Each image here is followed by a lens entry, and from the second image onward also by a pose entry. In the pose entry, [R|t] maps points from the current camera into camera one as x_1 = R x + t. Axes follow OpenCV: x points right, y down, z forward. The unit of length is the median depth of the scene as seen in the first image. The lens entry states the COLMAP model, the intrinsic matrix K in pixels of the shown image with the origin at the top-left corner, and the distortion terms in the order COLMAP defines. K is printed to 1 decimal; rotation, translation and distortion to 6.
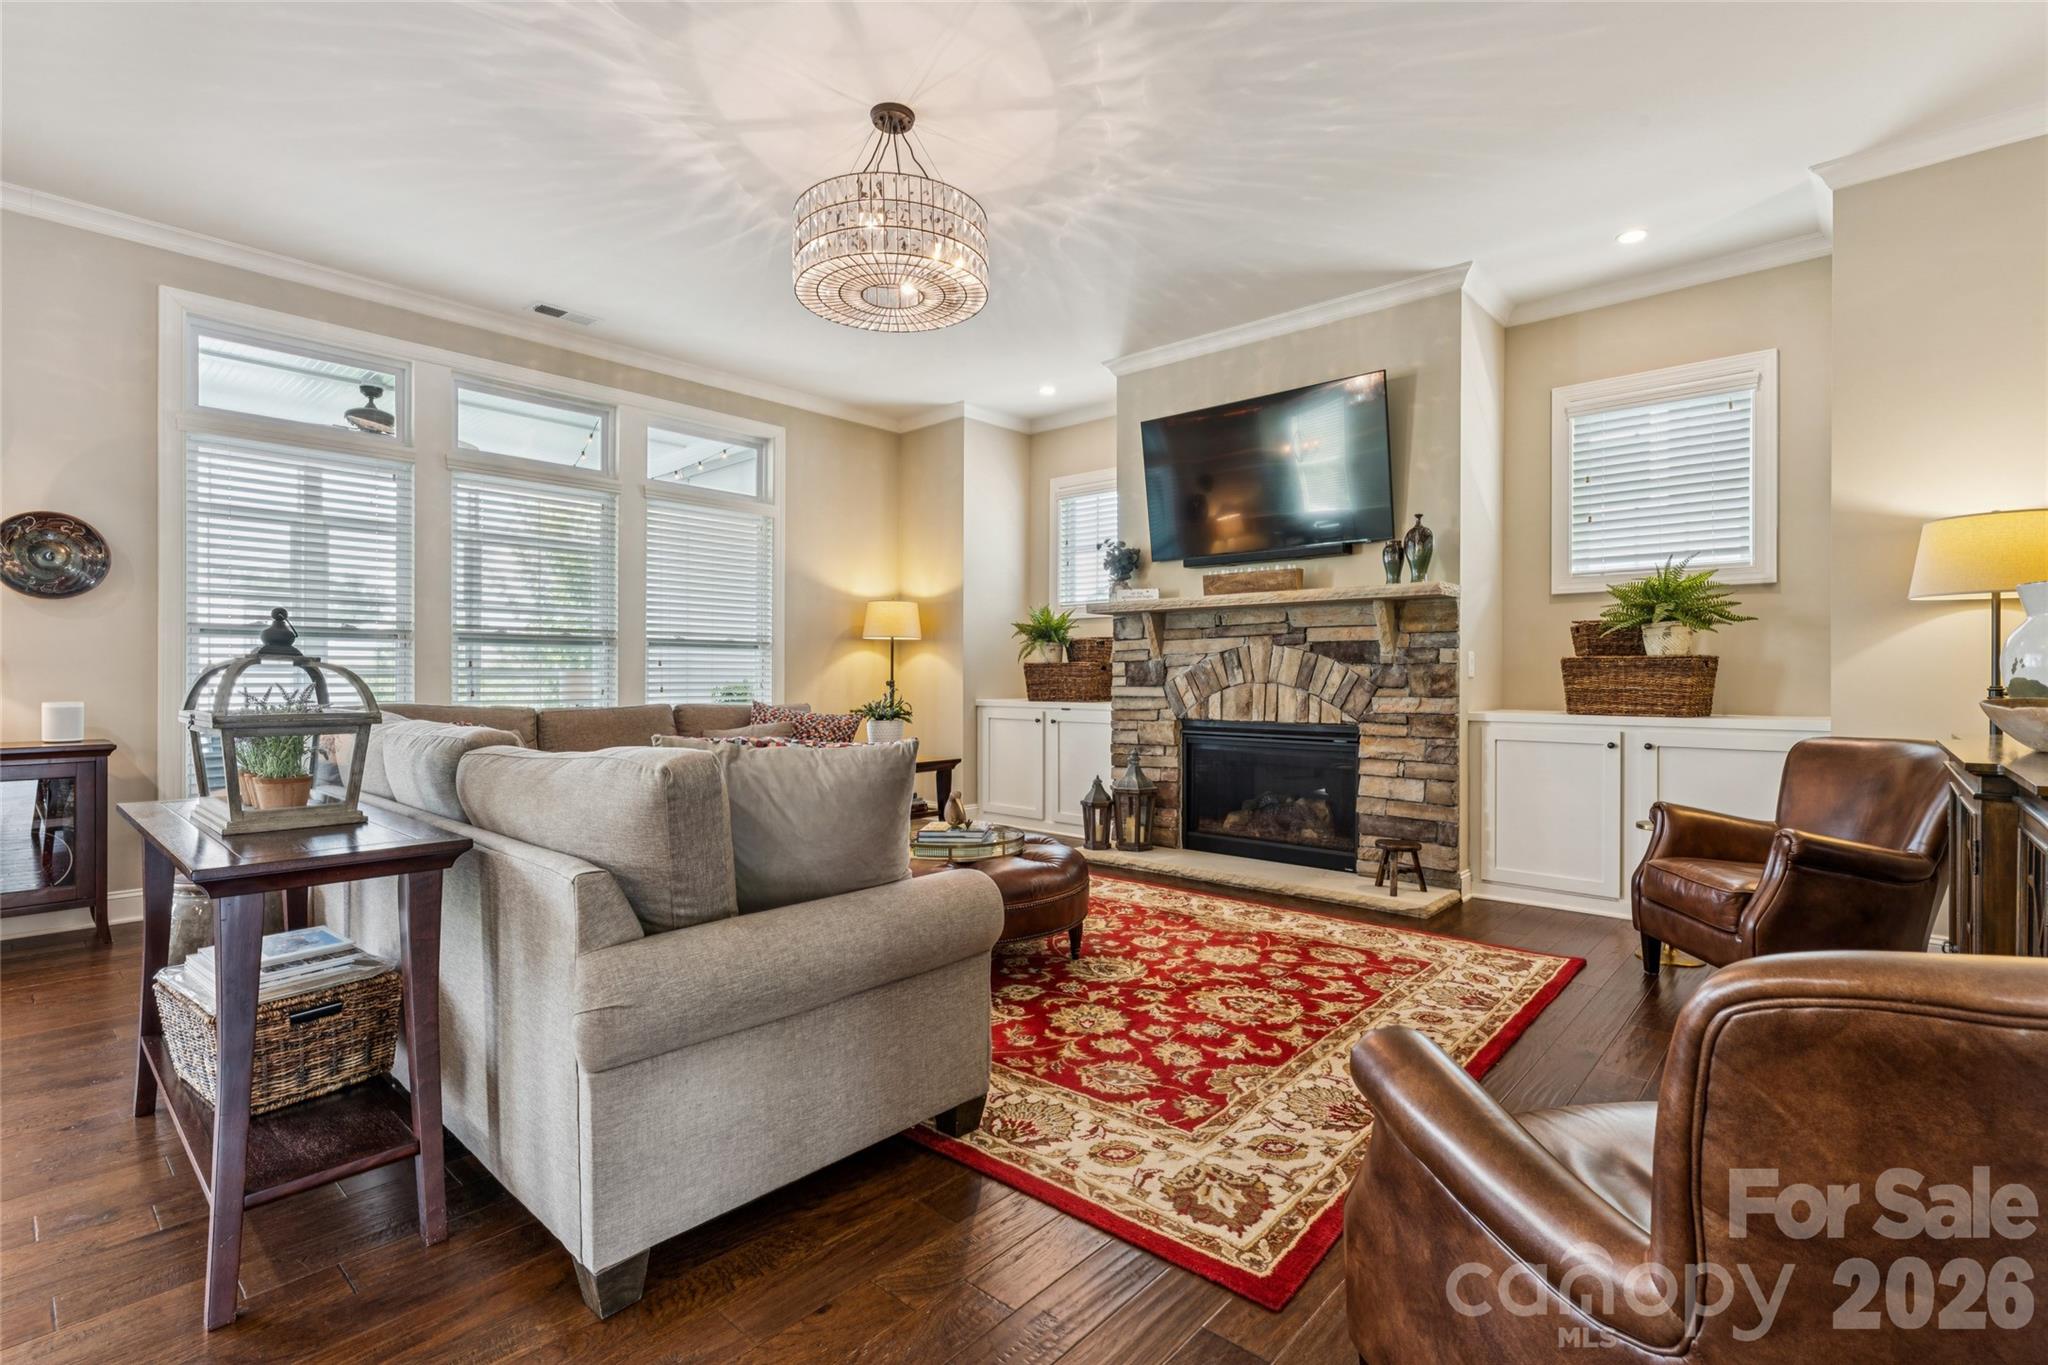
lens RADIAL K [[945.2, 0, 1019.0], [0, 945.2, 678.6], [0, 0, 1]] dist [-0.002209, 0.000661]
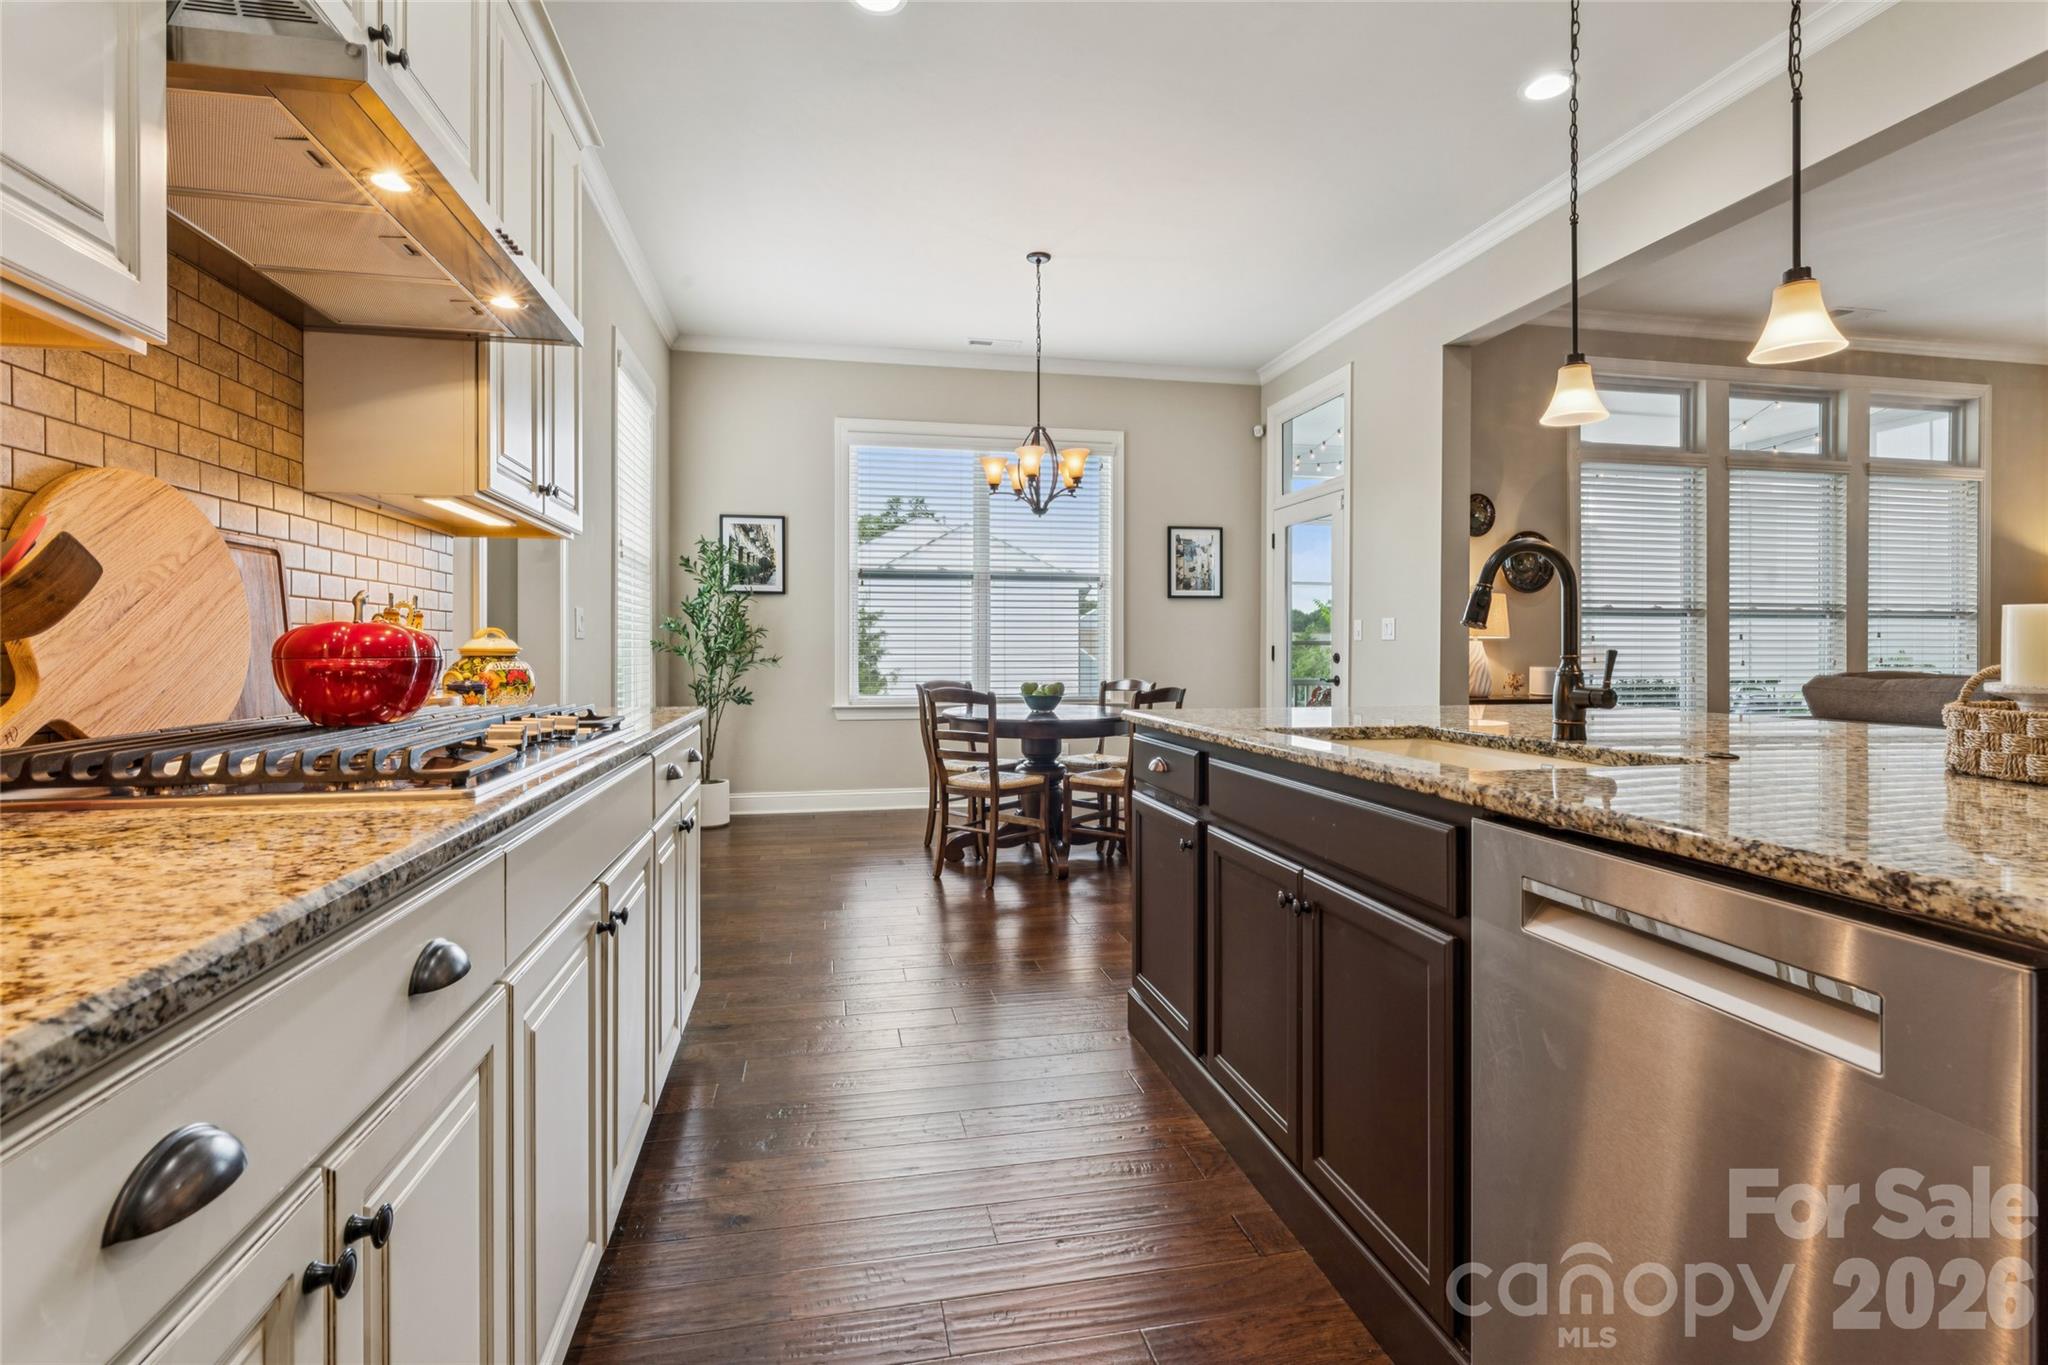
lens RADIAL K [[945.2, 0, 1022.7], [0, 945.2, 653.5], [0, 0, 1]] dist [-0.002209, 0.000661]
pose [[0.808622, -0.000157, -0.588329, -0.676035], [0.002028, 0.999995, 0.002521, -0.000098], [0.588325, -0.003231, 0.808618, -0.482963]]
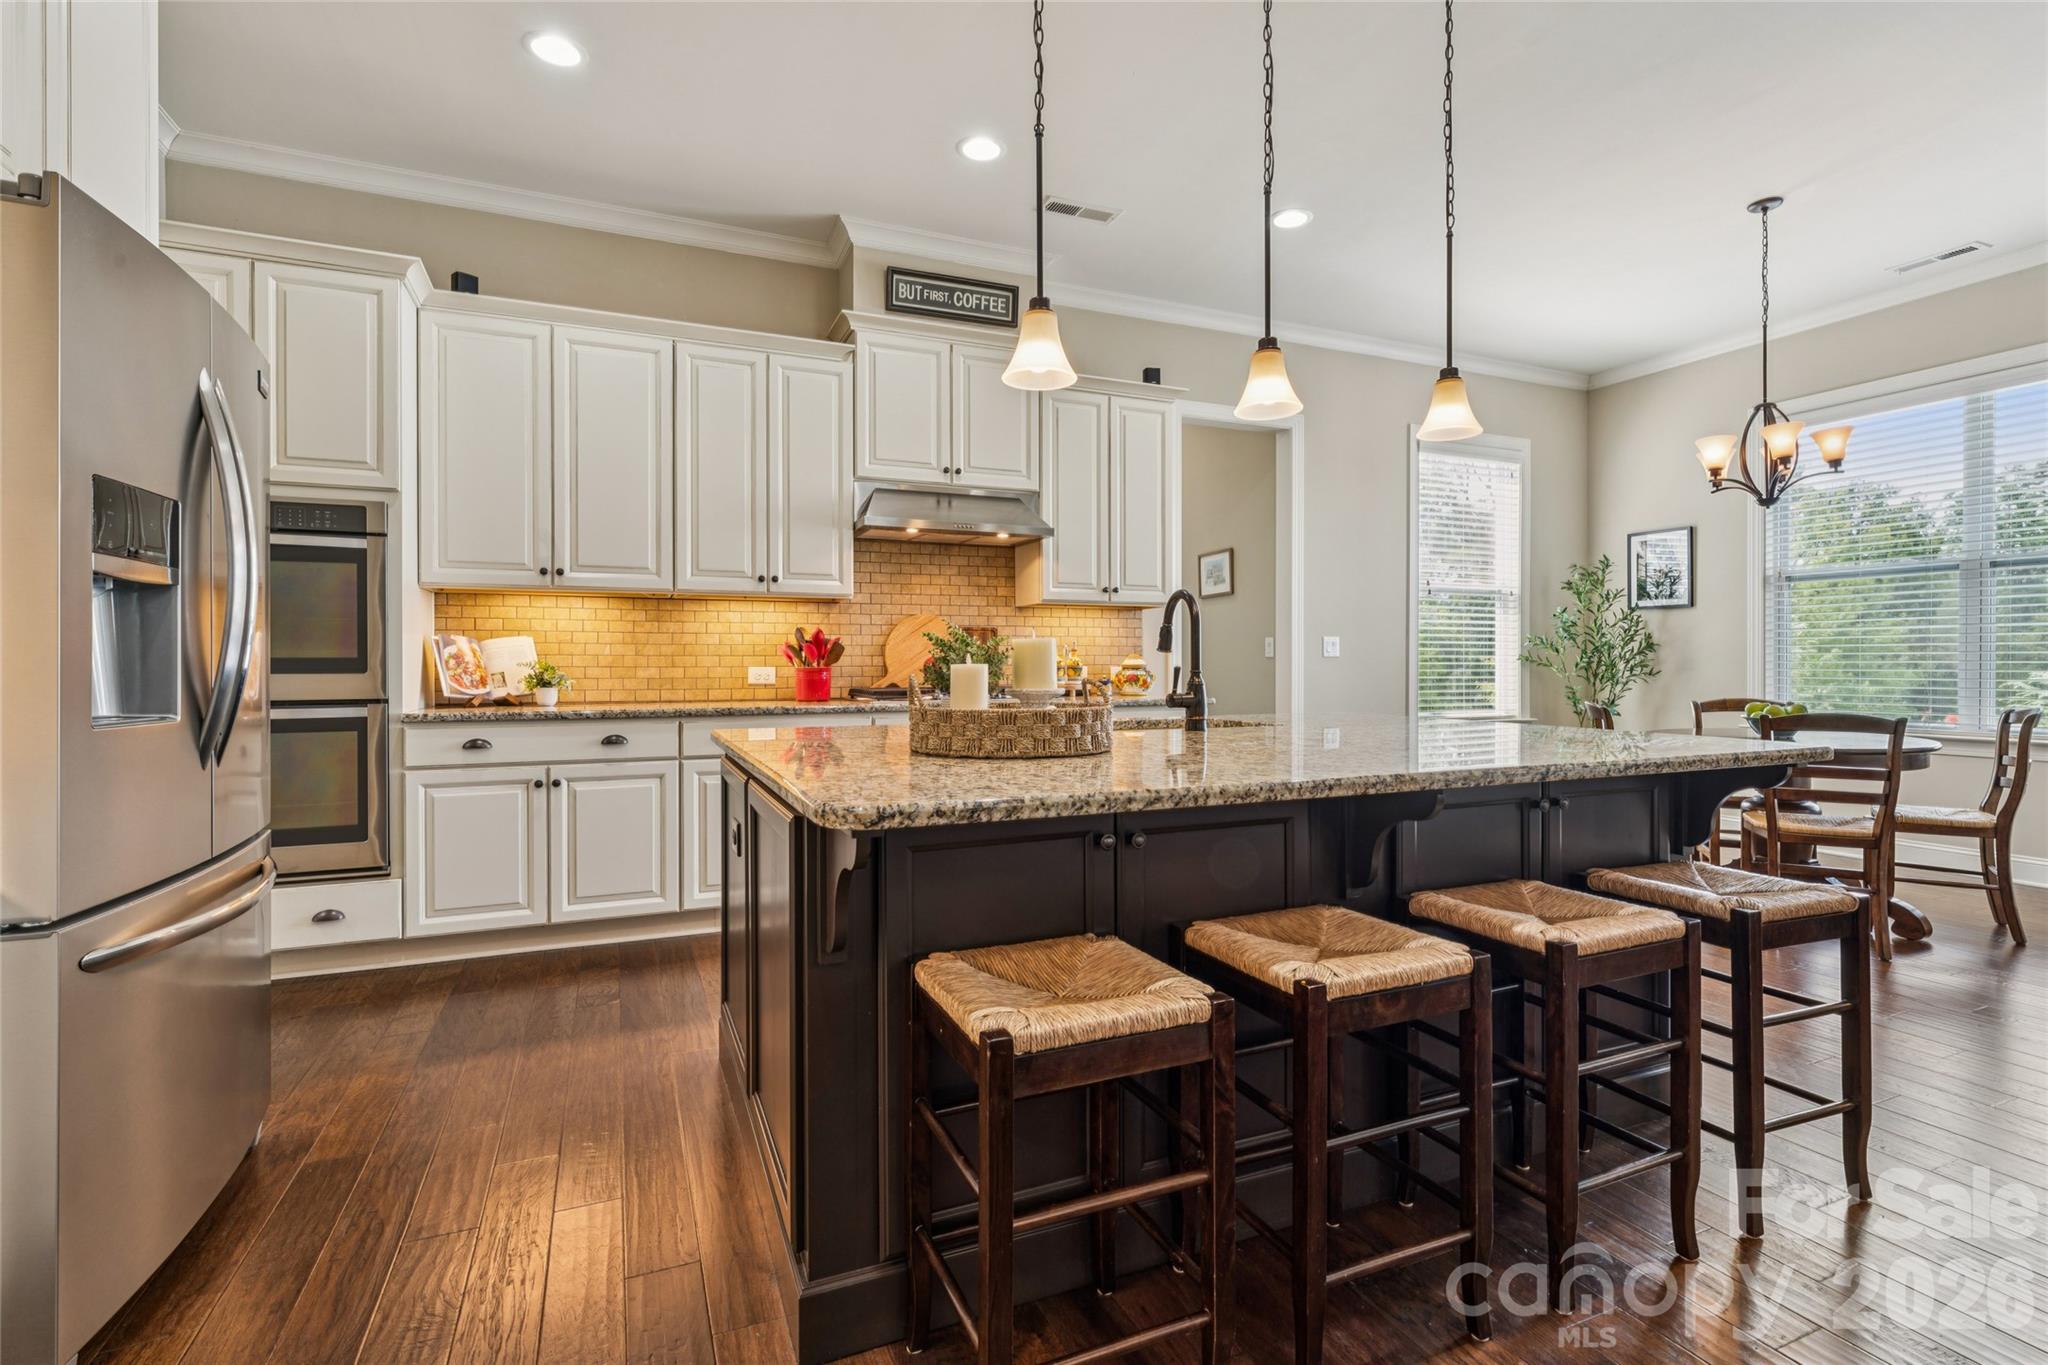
lens RADIAL K [[945.2, 0, 1031.4], [0, 945.2, 671.4], [0, 0, 1]] dist [-0.002209, 0.000661]
pose [[-0.410536, 0.006189, -0.911823, -0.184805], [-0.000688, 0.999975, 0.007097, -0.001006], [0.911844, 0.003541, -0.410522, 0.102022]]
